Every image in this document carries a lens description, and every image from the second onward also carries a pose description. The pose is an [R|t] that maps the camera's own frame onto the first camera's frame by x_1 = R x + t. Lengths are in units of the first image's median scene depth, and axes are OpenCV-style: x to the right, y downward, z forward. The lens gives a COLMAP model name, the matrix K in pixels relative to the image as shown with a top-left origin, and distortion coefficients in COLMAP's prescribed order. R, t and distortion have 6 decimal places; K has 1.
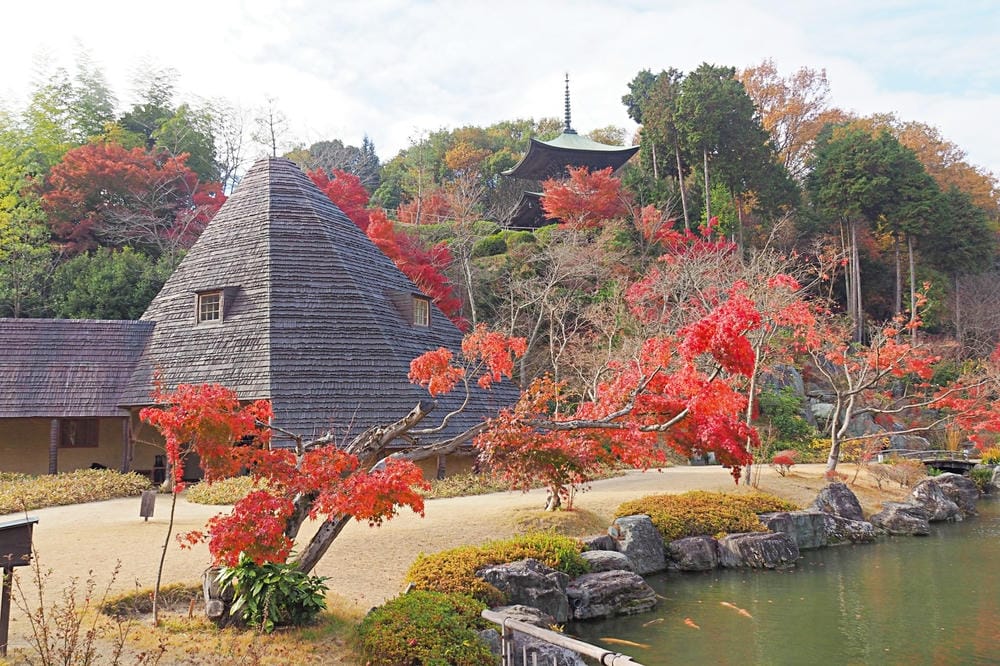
lens RADIAL K [[858.9, 0, 493.7], [0, 858.9, 333.5], [0, 0, 1]] dist [-0.031572, -0.003463]
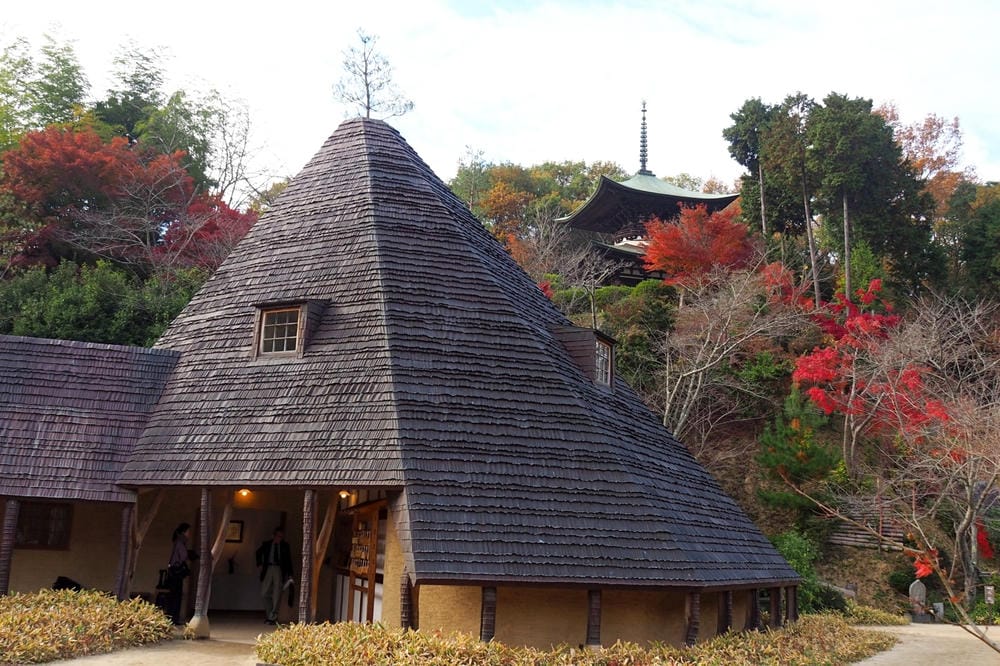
lens RADIAL K [[1019.2, 0, 488.7], [0, 1019.2, 331.0], [0, 0, 1]] dist [-0.045318, -0.014795]
pose [[0.998298, 0.057406, 0.010255, -0.182676], [-0.056125, 0.993577, -0.098261, 0.031321], [-0.015830, 0.097518, 0.995108, 0.262780]]
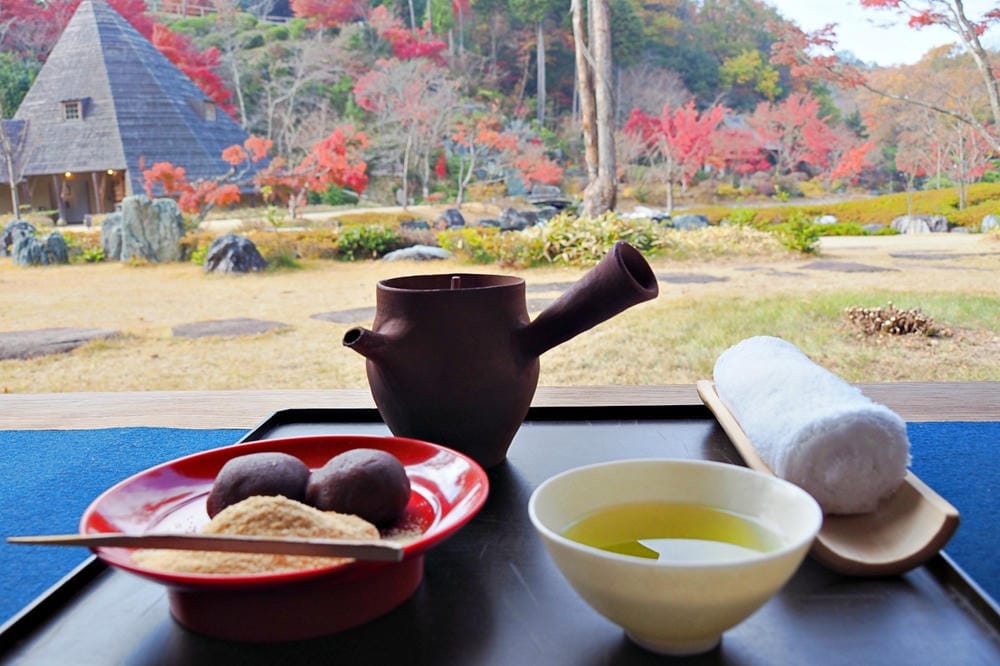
lens RADIAL K [[855.2, 0, 489.5], [0, 855.2, 326.8], [0, 0, 1]] dist [-0.012120, -0.010780]
pose [[0.967354, -0.062377, 0.245632, 0.003857], [-0.003247, 0.966106, 0.258126, -0.052046], [-0.253407, -0.250497, 0.934364, -0.734374]]
